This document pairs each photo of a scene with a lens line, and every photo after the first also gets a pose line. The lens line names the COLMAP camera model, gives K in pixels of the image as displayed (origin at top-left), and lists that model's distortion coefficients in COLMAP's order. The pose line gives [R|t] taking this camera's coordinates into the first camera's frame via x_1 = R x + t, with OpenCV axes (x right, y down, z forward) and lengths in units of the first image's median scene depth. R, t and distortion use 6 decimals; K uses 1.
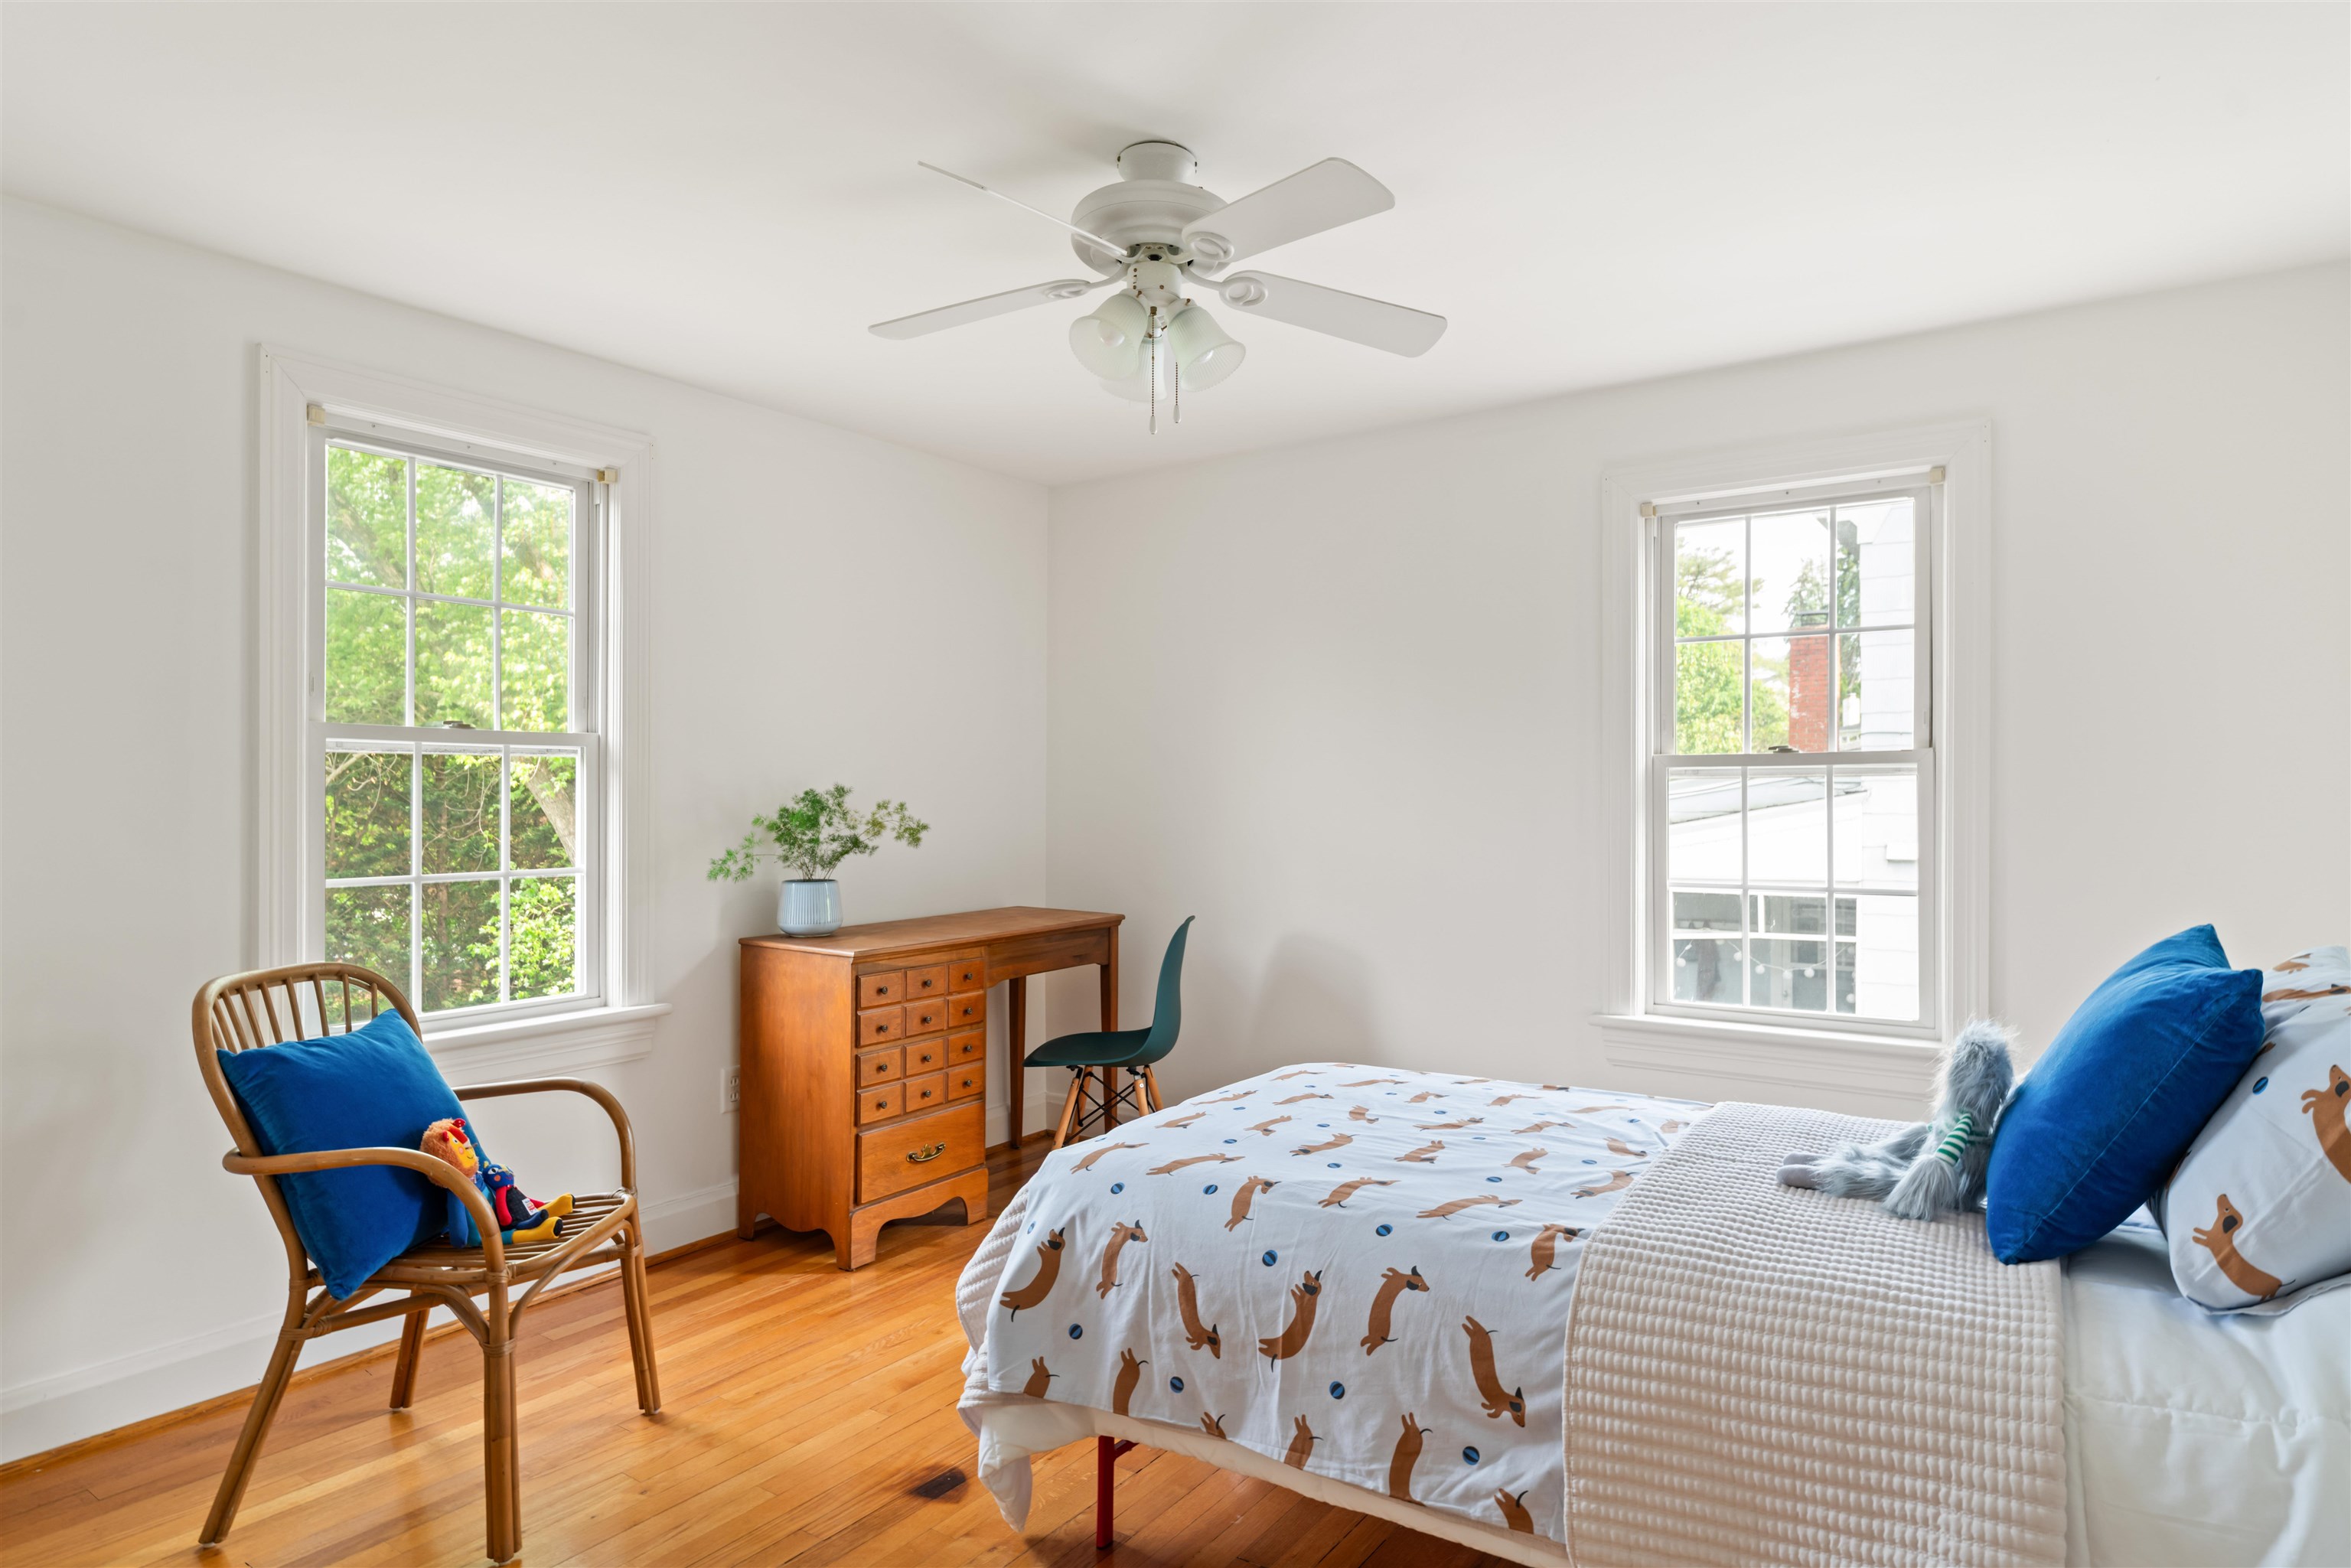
lens RADIAL K [[1374.1, 0, 1169.4], [0, 1374.1, 786.9], [0, 0, 1]] dist [-0.002437, -0.001391]
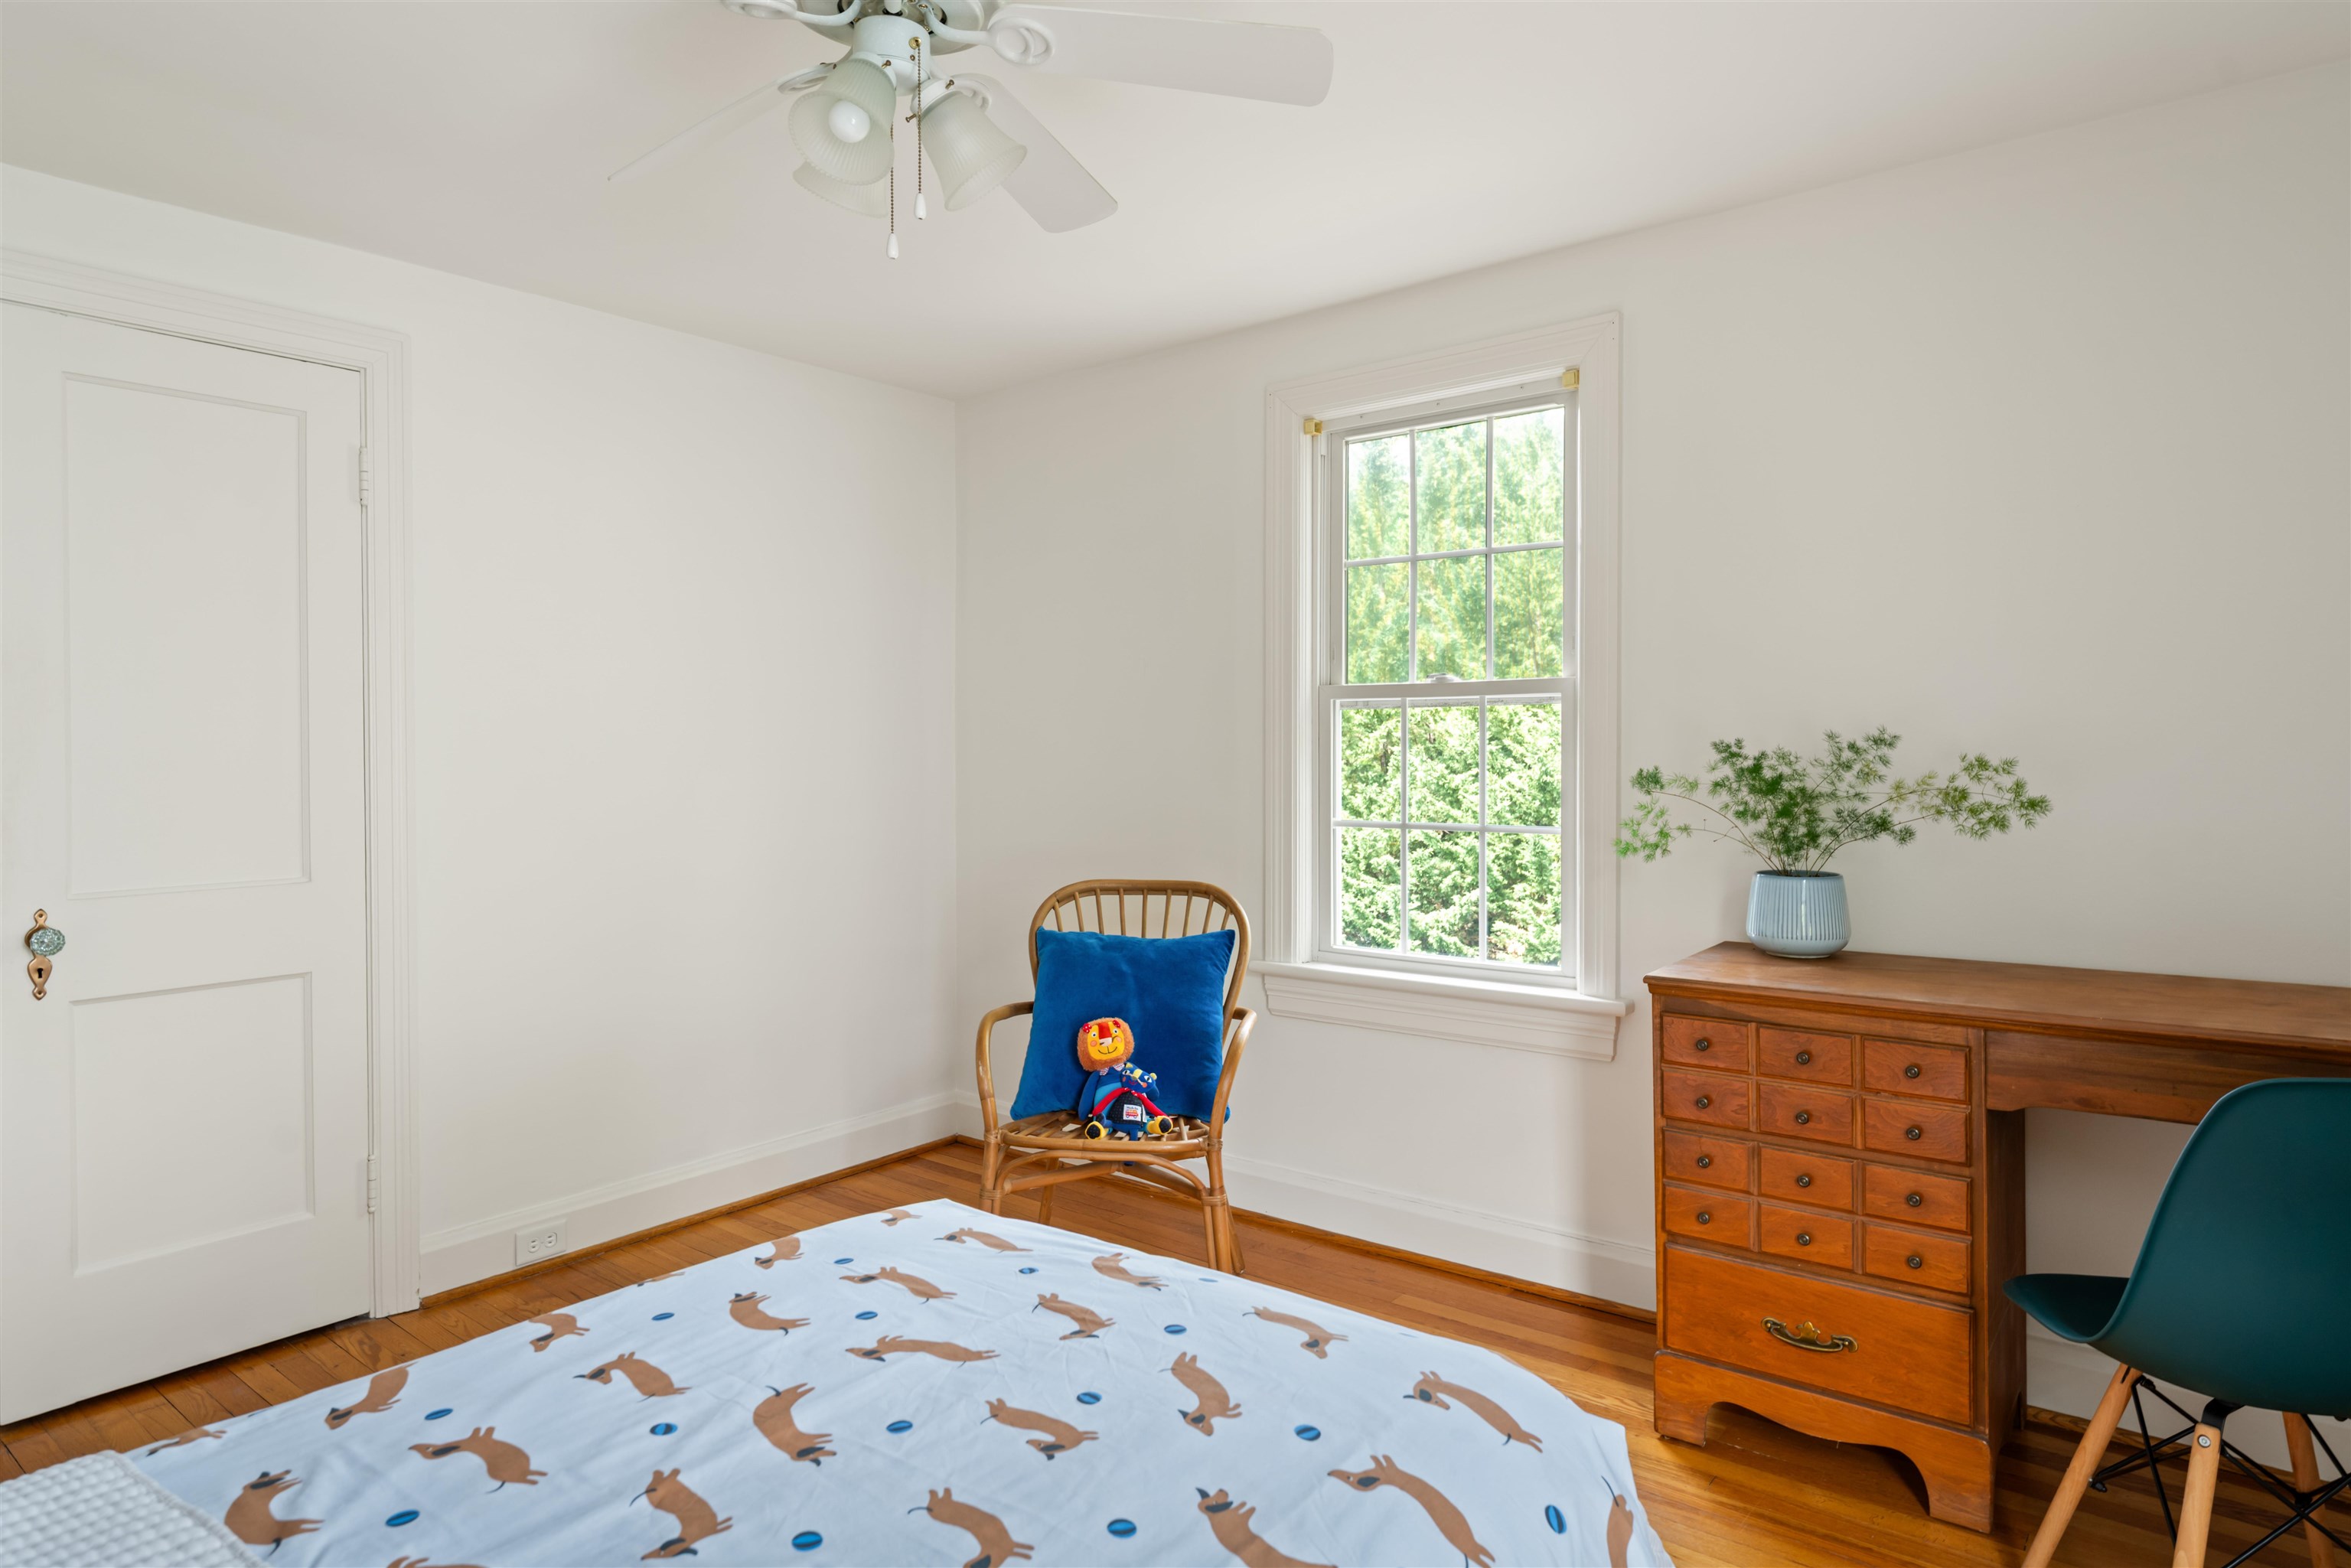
lens RADIAL K [[1374.1, 0, 1172.4], [0, 1374.1, 783.5], [0, 0, 1]] dist [-0.002437, -0.001391]
pose [[-0.095698, 0.030659, -0.994938, 0.484946], [0.012515, 0.999484, 0.029595, 0.000132], [0.995332, -0.009619, -0.096032, 0.846093]]
